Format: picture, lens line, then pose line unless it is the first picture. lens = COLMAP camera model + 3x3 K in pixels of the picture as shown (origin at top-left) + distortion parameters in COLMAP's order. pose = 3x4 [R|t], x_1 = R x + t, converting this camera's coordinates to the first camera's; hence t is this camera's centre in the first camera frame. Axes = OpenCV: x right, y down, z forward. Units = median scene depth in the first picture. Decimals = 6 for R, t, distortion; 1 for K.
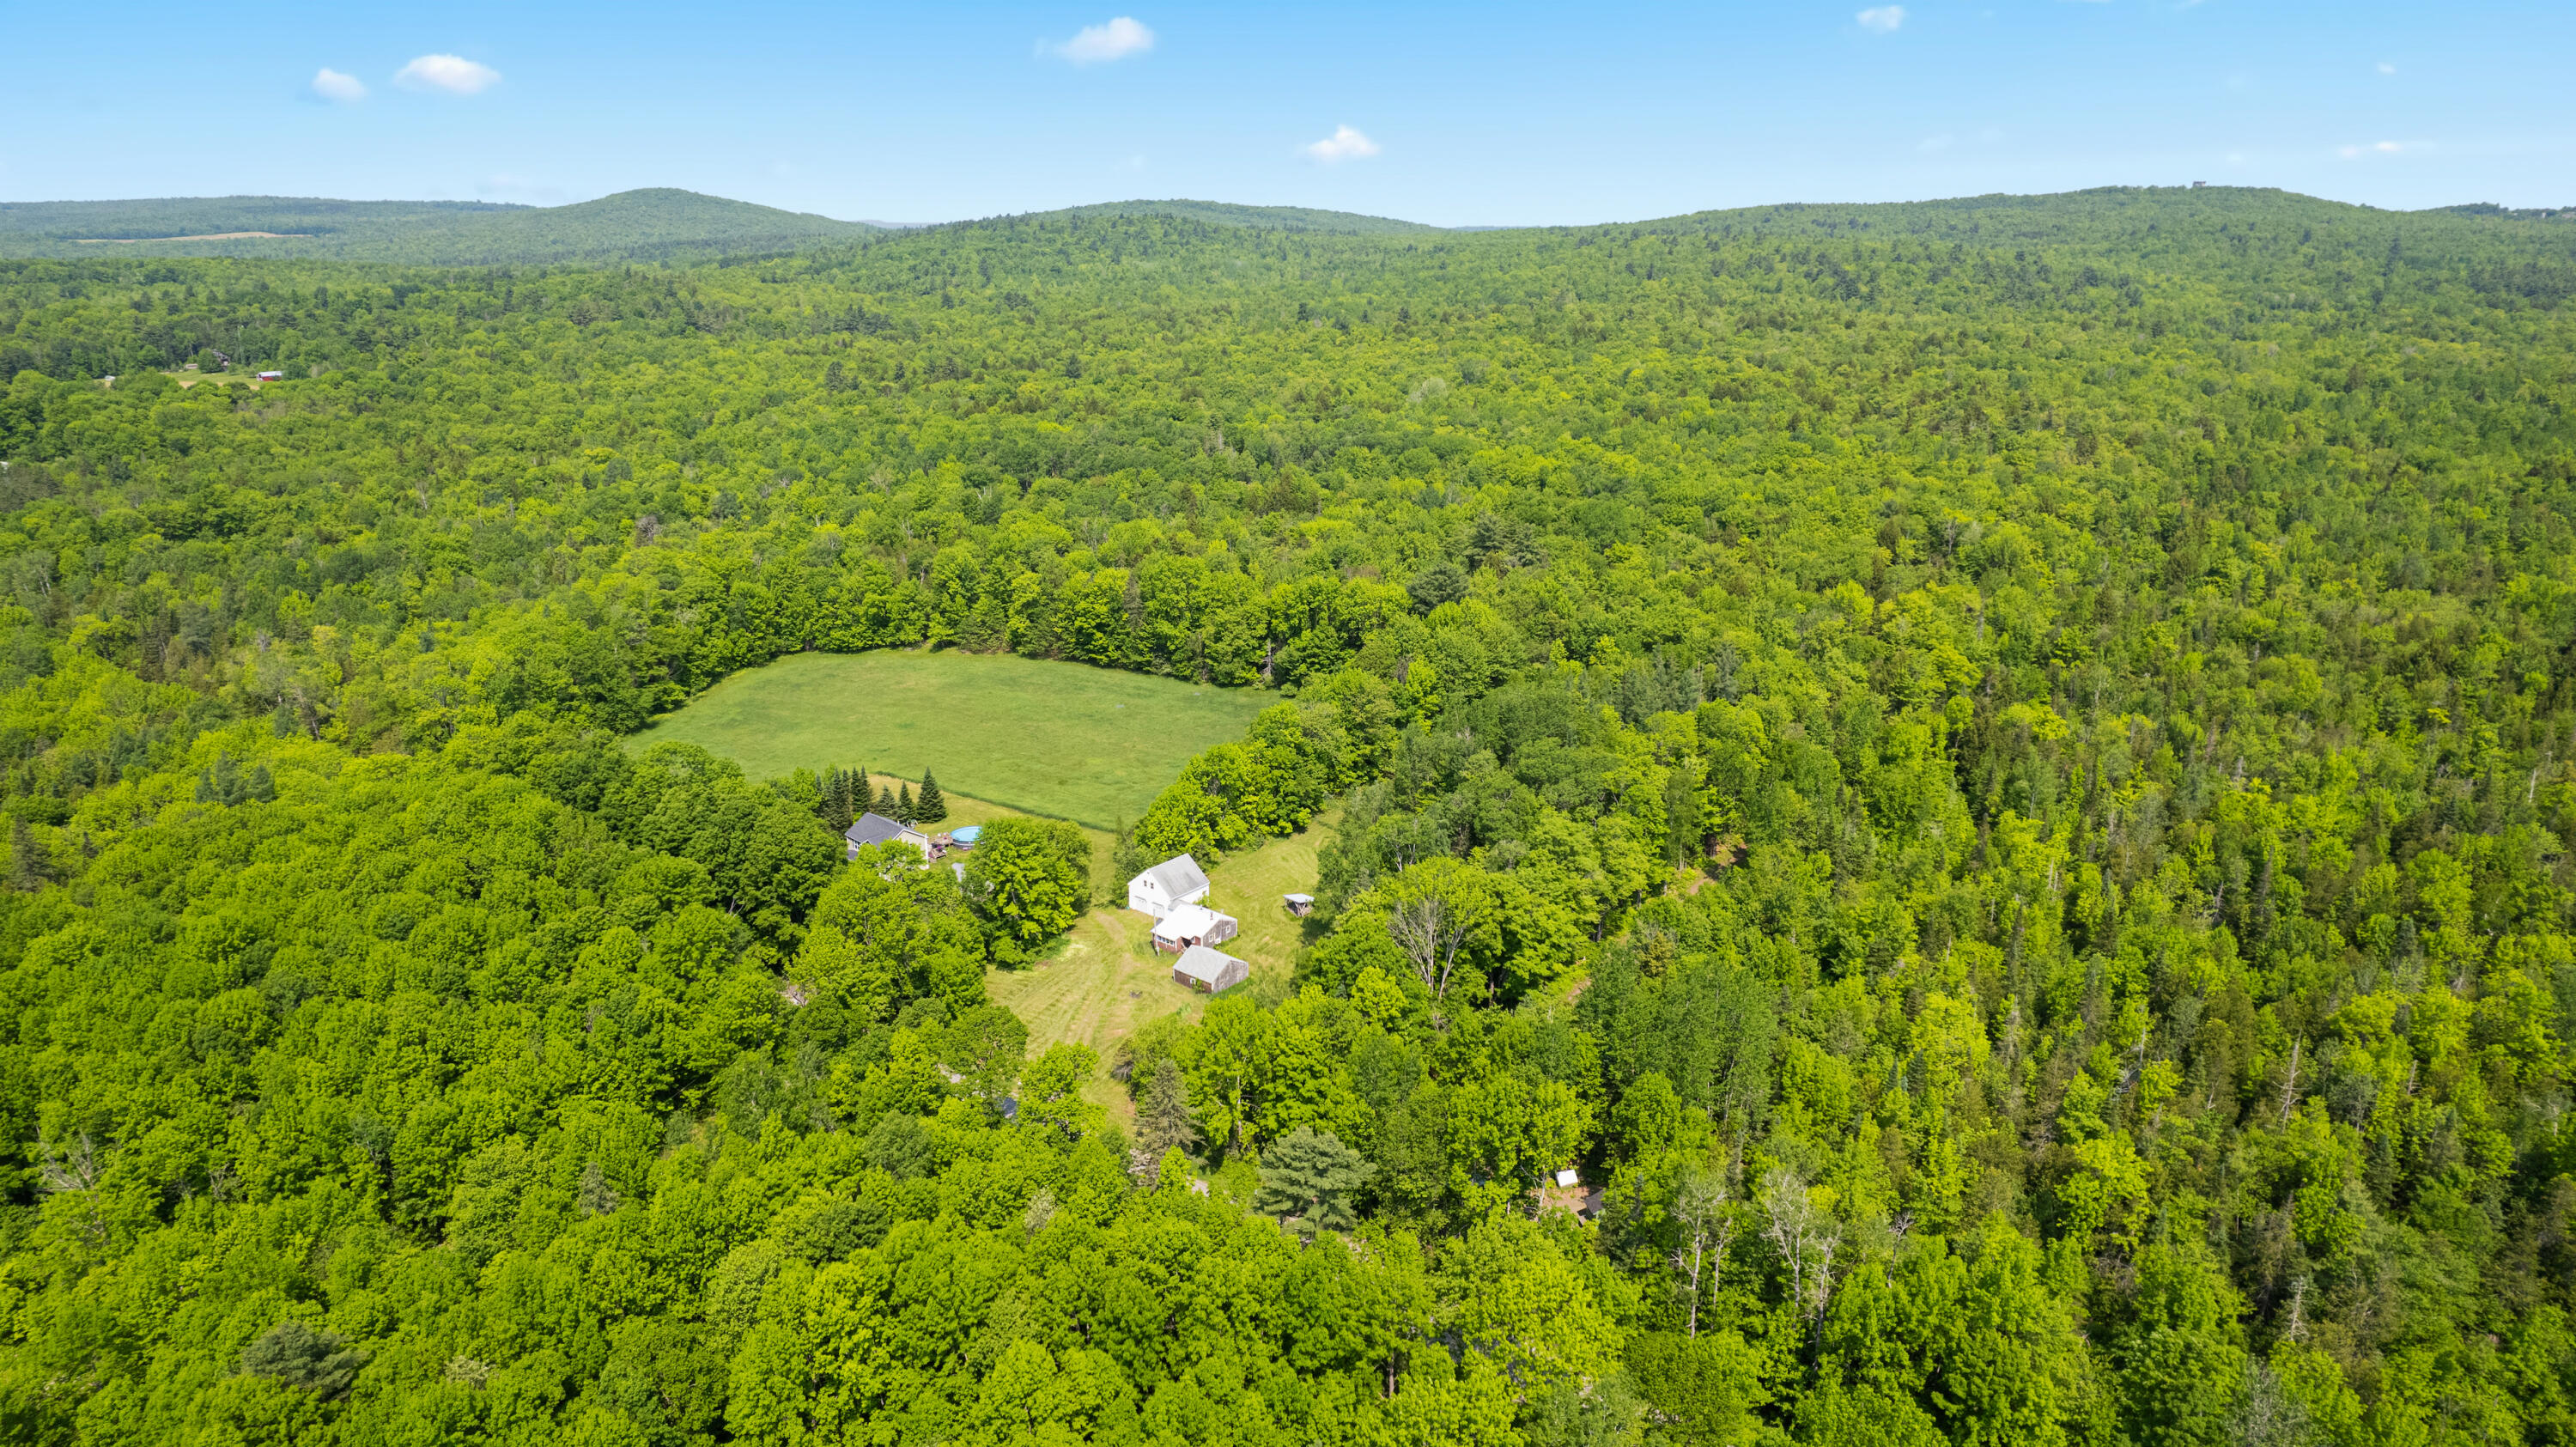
lens RADIAL K [[1718.9, 0, 1280.6], [0, 1718.9, 720.6], [0, 0, 1]] dist [-0.078817, 0.080750]
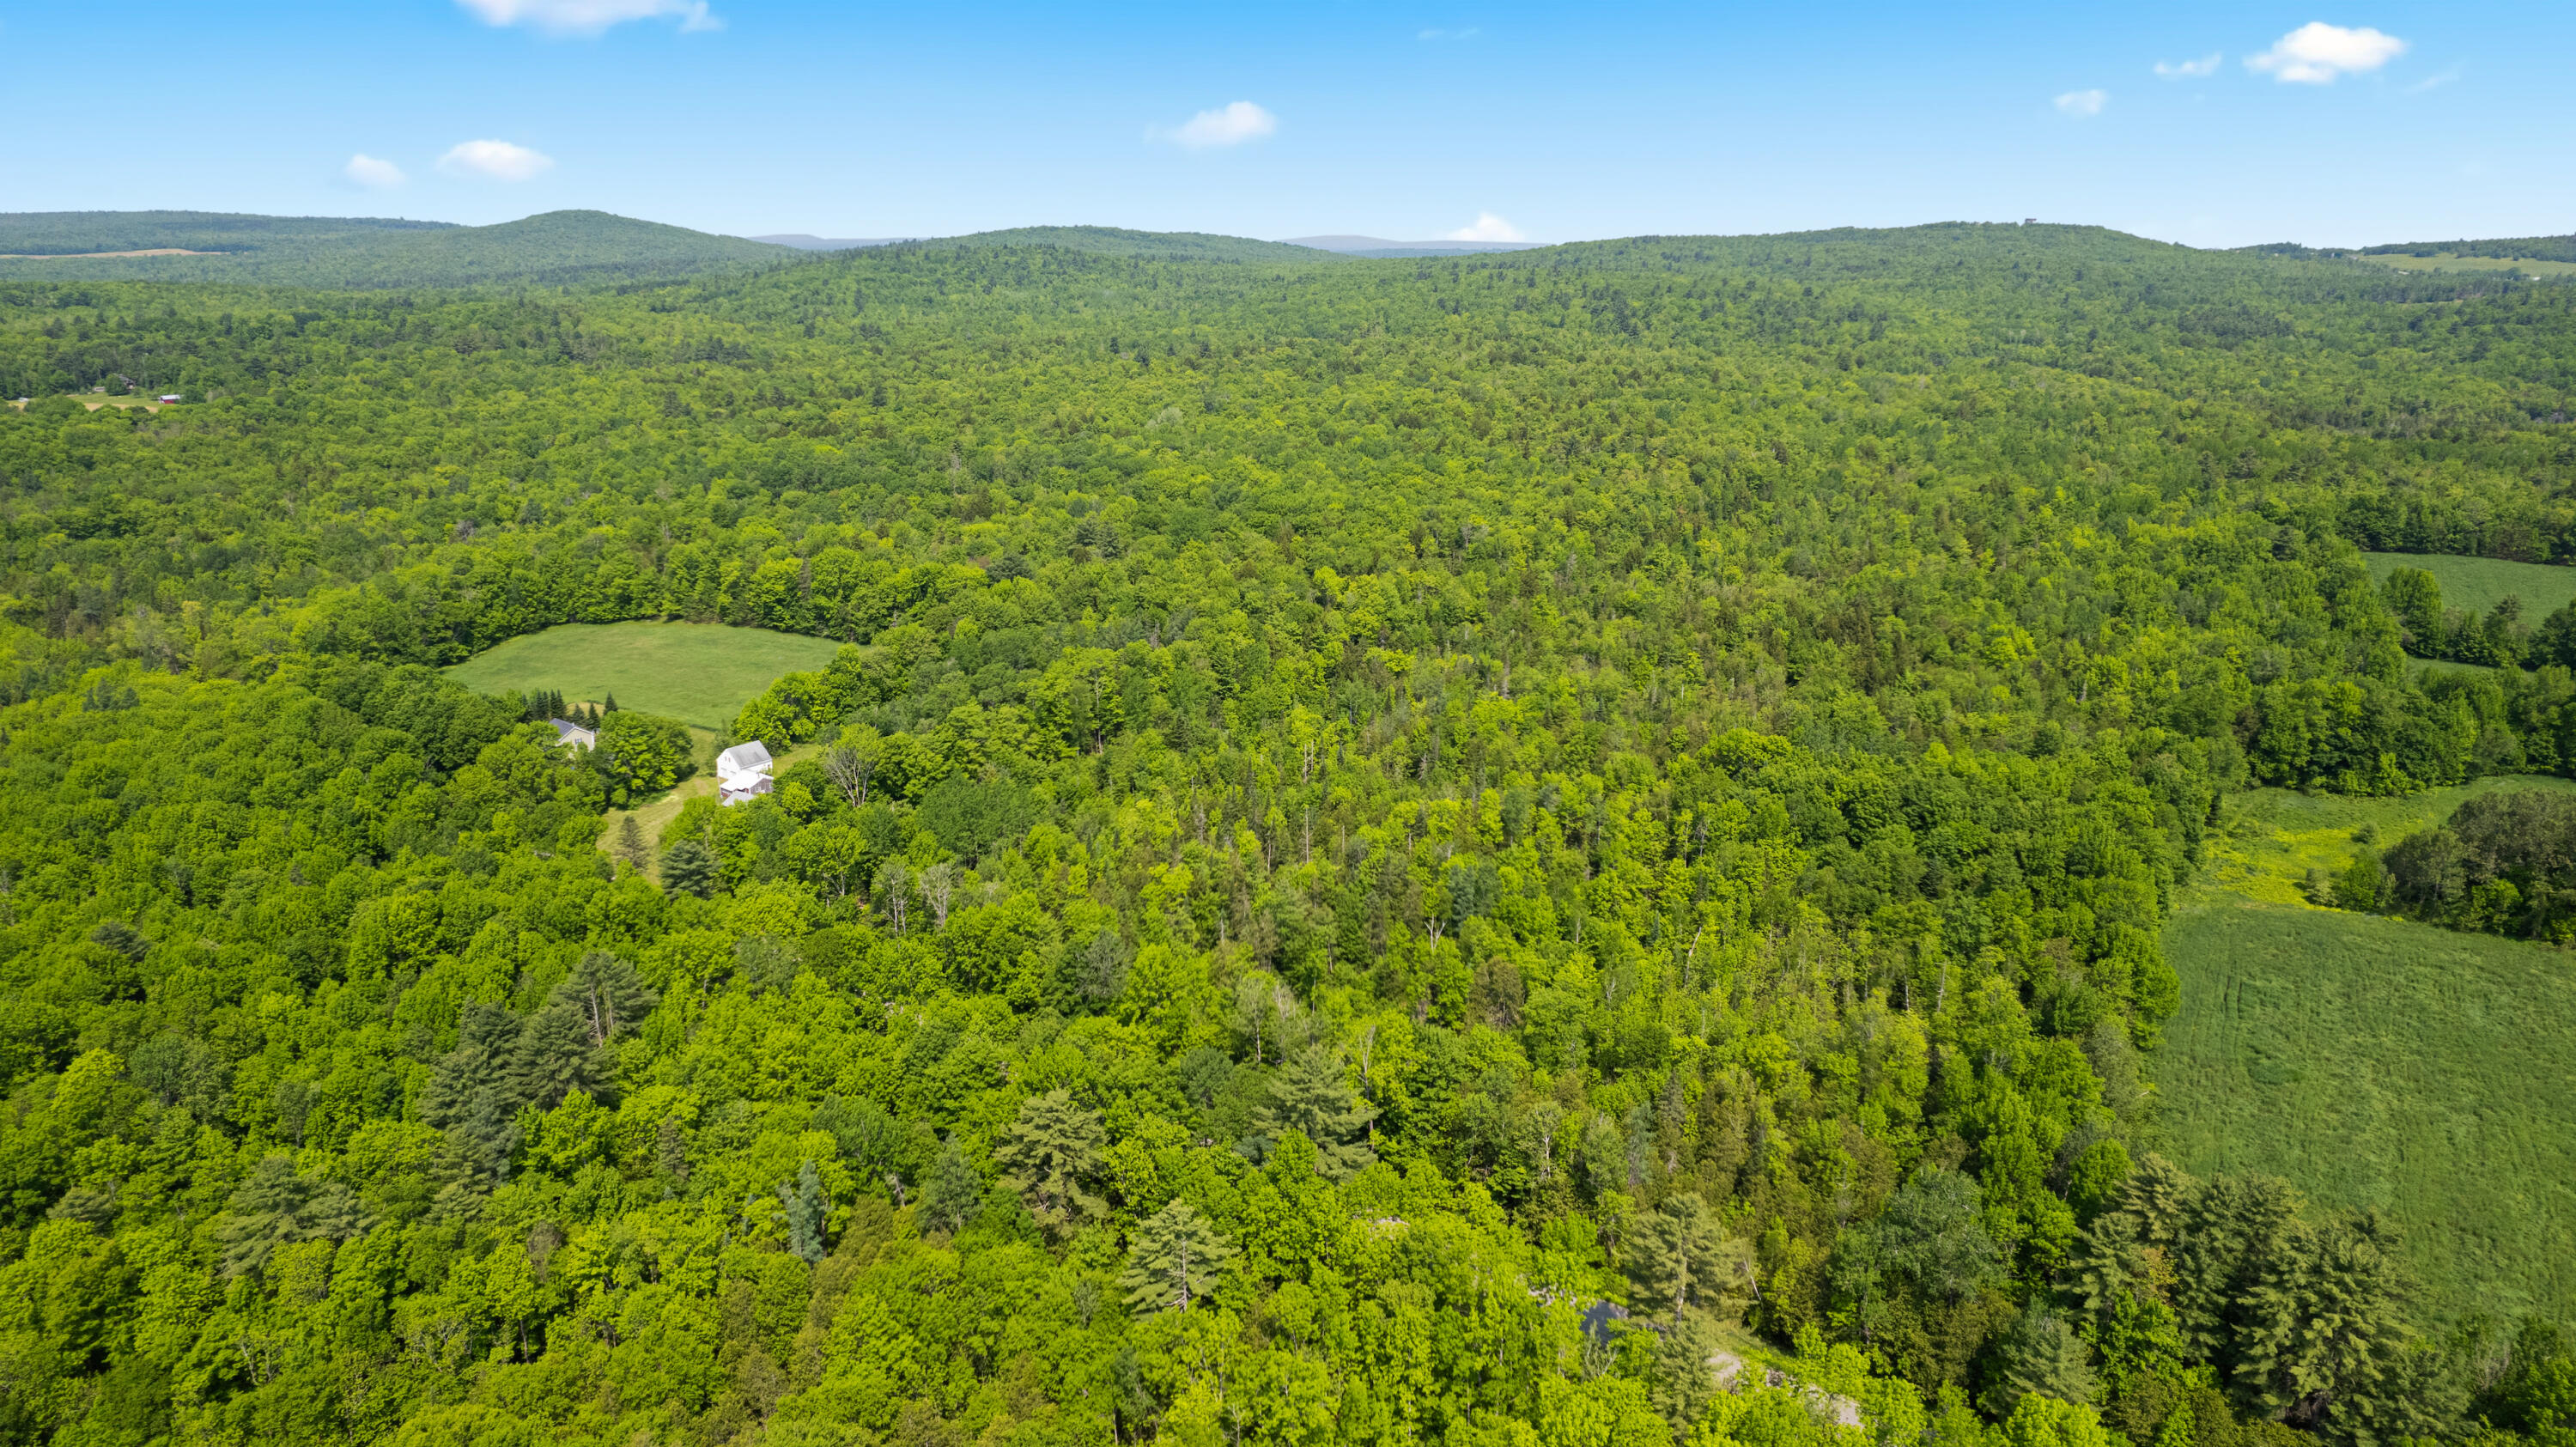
lens RADIAL K [[1734.2, 0, 1288.0], [0, 1734.2, 723.5], [0, 0, 1]] dist [-0.078052, 0.081587]
pose [[0.999484, -0.000858, 0.032107, 0.210828], [0.001172, 0.999952, -0.009763, 0.045928], [-0.032097, 0.009796, 0.999437, -0.301811]]
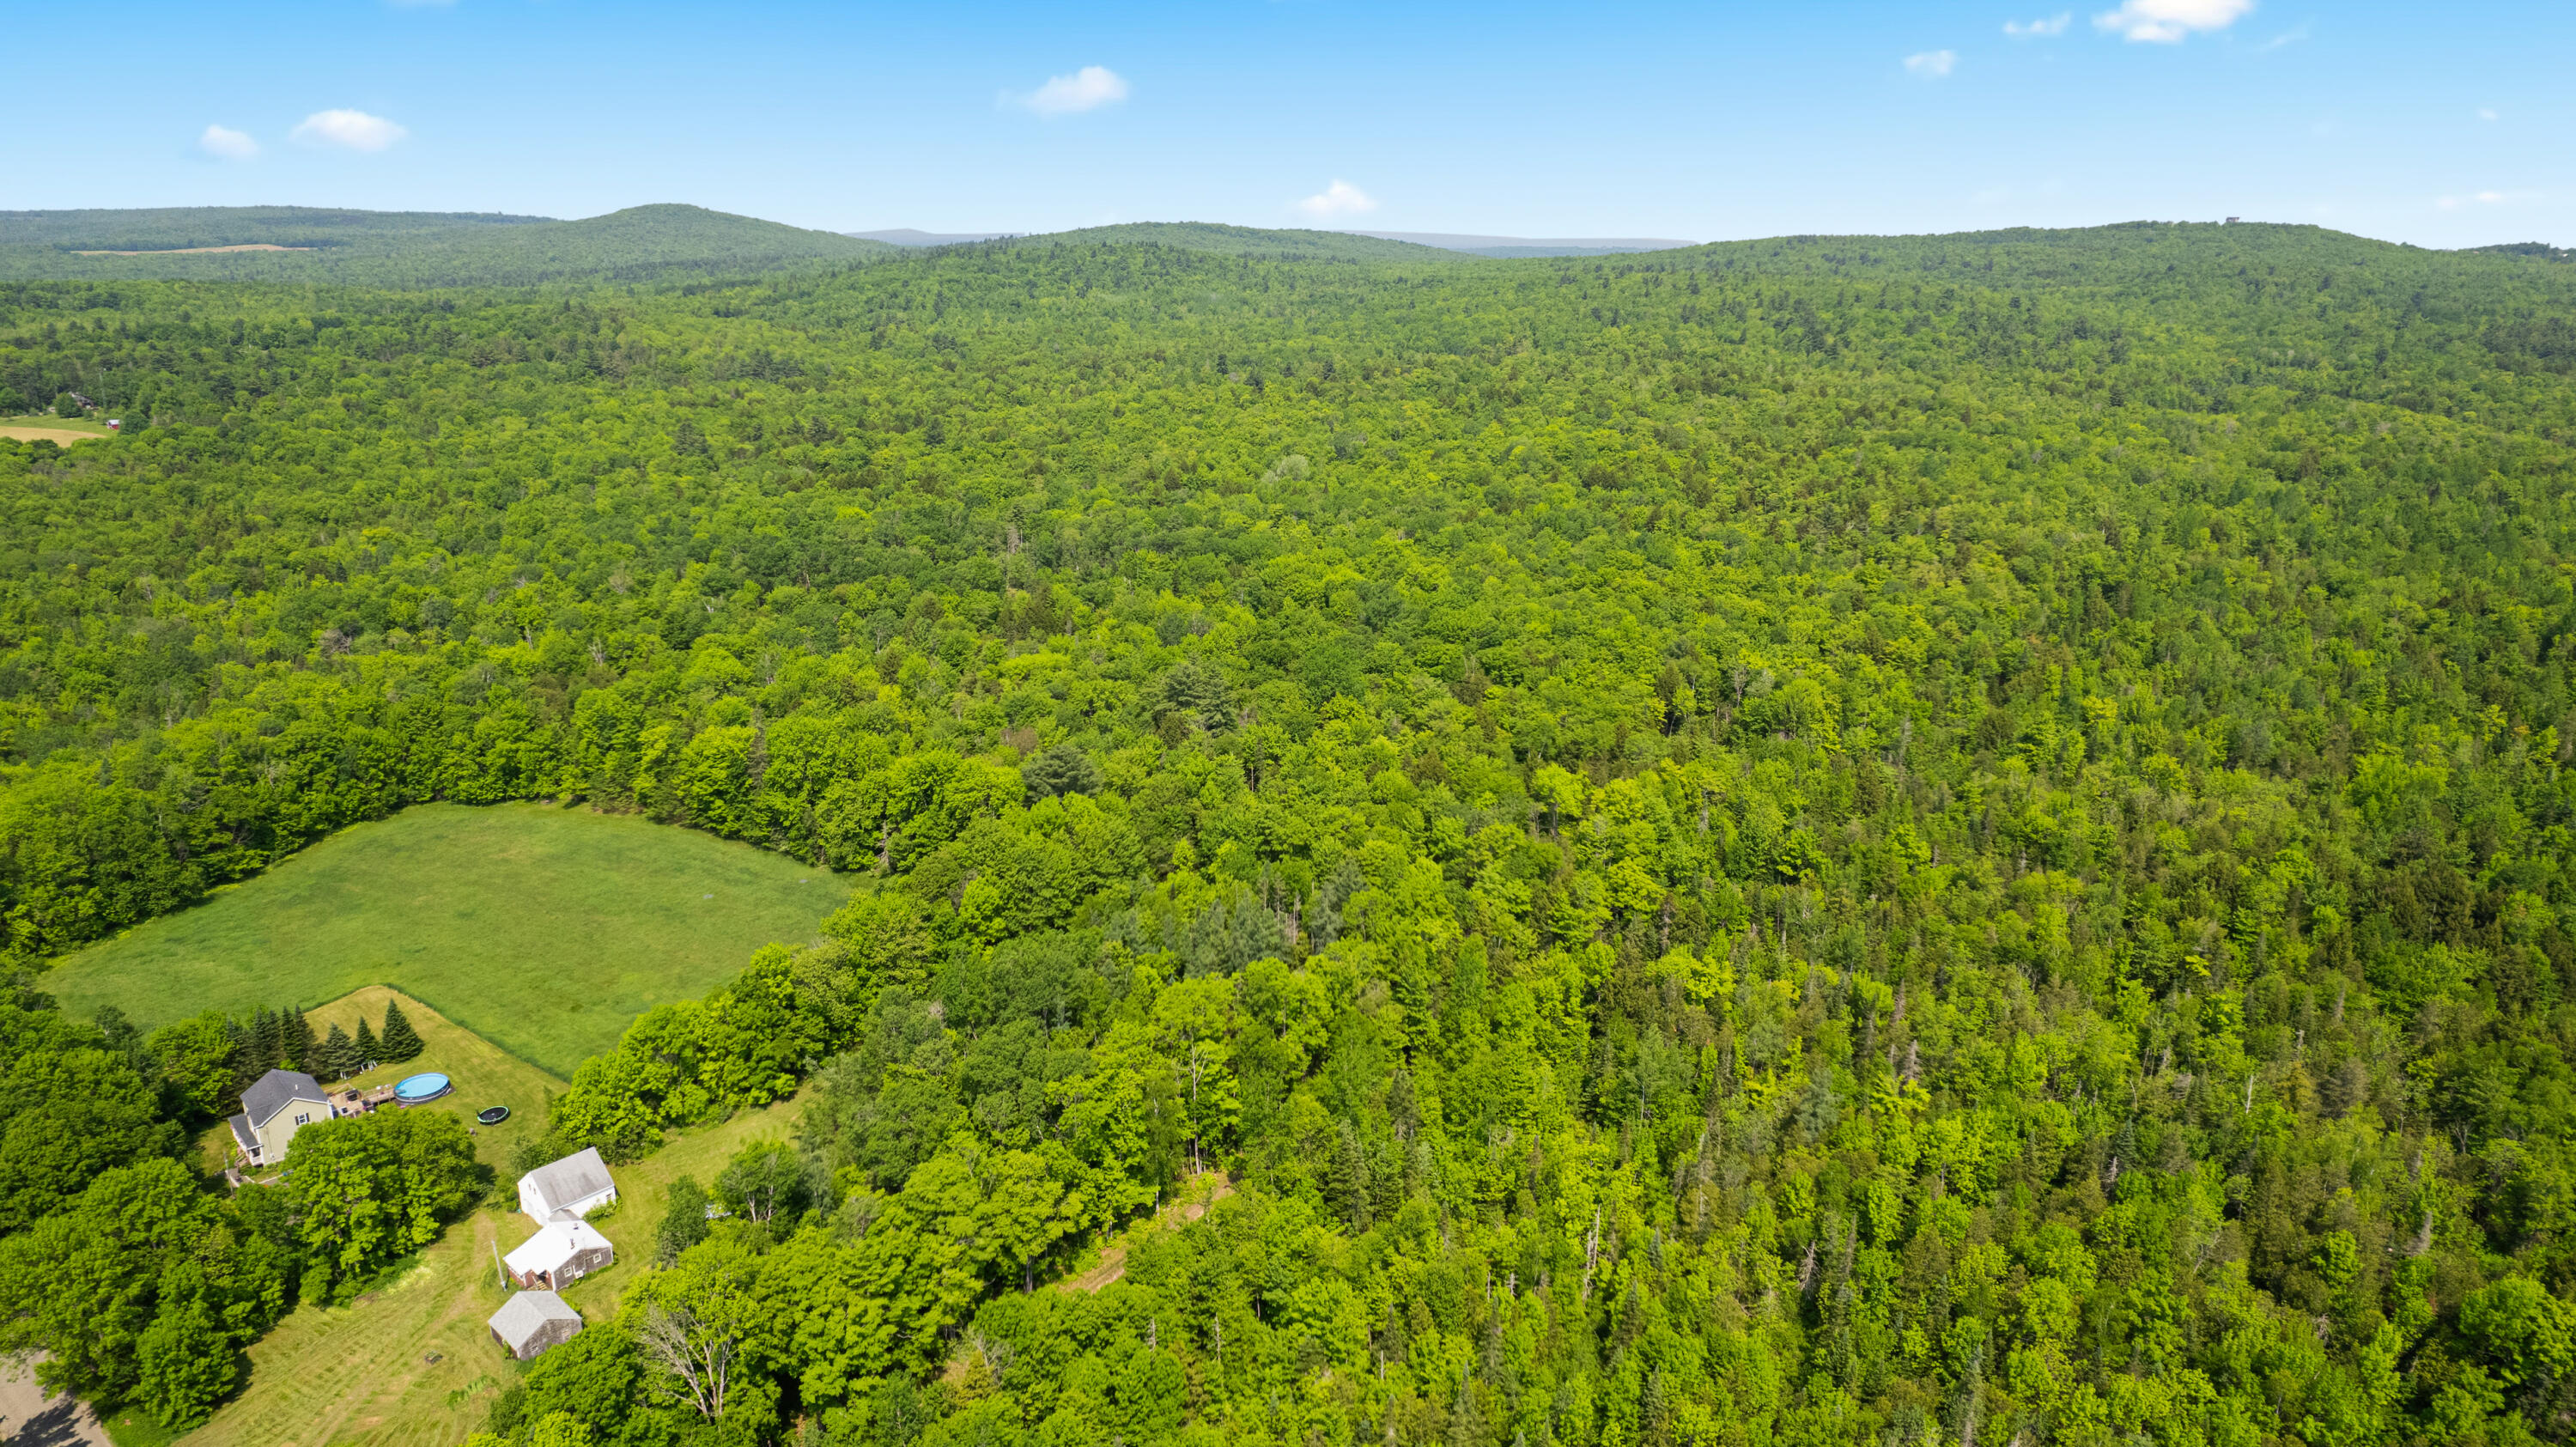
lens RADIAL K [[1734.2, 0, 1288.0], [0, 1734.2, 723.5], [0, 0, 1]] dist [-0.078052, 0.081587]
pose [[0.999567, 0.016910, -0.024061, 0.178185], [-0.017088, 0.999828, -0.007215, -0.076462], [0.023935, 0.007623, 0.999684, 0.099678]]
